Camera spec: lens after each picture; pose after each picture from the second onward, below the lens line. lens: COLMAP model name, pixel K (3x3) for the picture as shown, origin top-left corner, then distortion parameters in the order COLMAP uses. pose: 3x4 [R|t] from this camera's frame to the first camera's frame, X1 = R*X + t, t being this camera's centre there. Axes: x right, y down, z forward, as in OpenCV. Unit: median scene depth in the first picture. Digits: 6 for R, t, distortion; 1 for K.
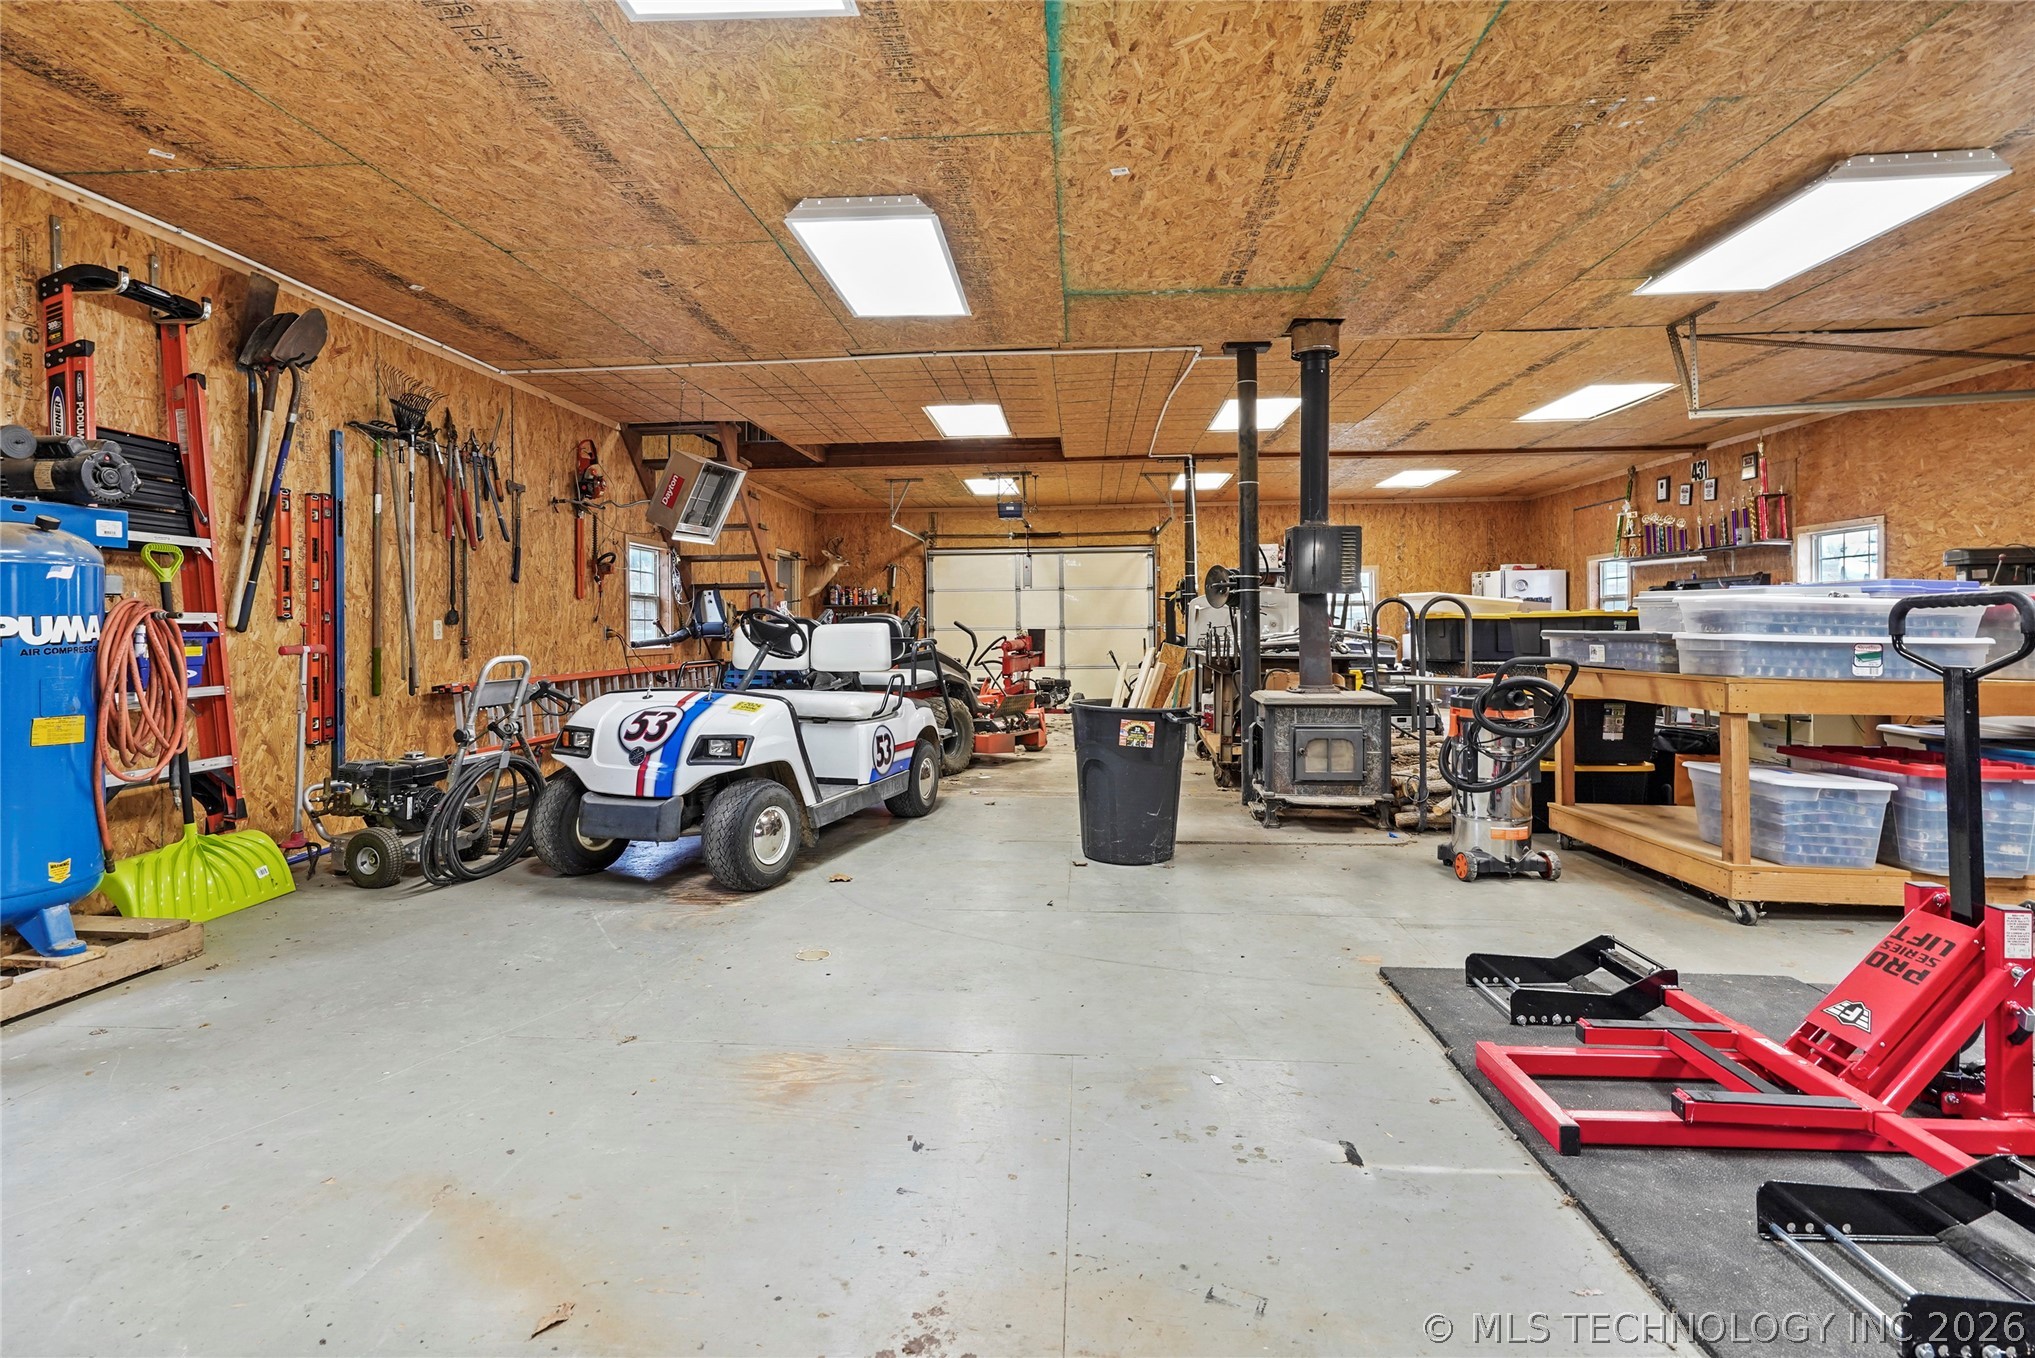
lens RADIAL K [[955.8, 0, 978.0], [0, 955.8, 620.3], [0, 0, 1]] dist [0.001685, 0.005828]
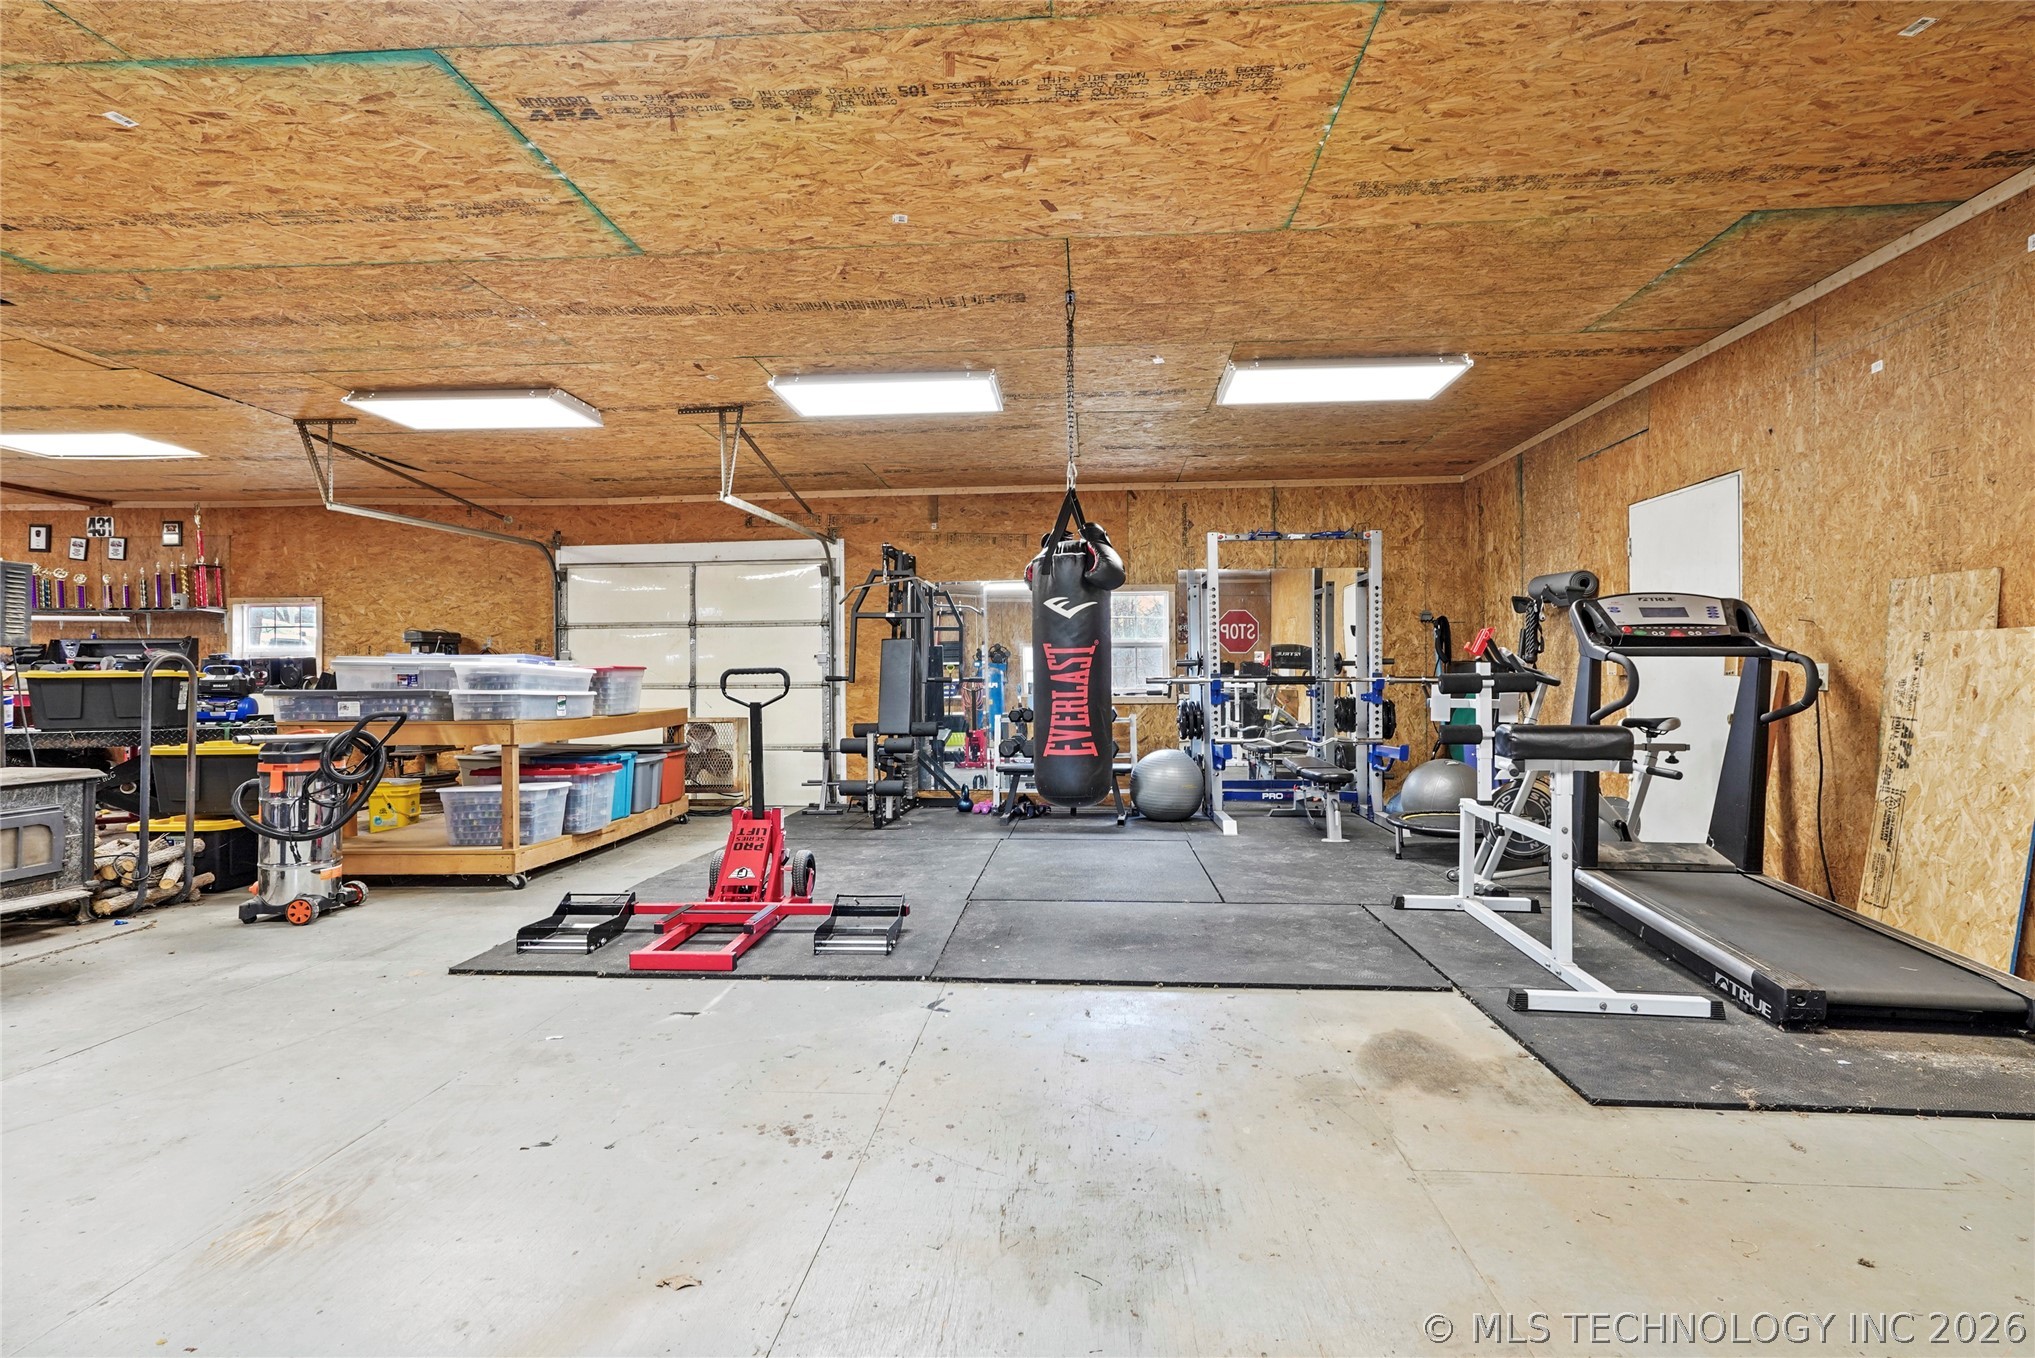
lens RADIAL K [[955.8, 0, 1010.3], [0, 955.8, 678.4], [0, 0, 1]] dist [0.001685, 0.005828]
pose [[0.007536, 0.006250, 0.999952, -0.440119], [-0.000947, 0.999980, -0.006243, 0.003441], [-0.999971, -0.000900, 0.007542, 0.164705]]
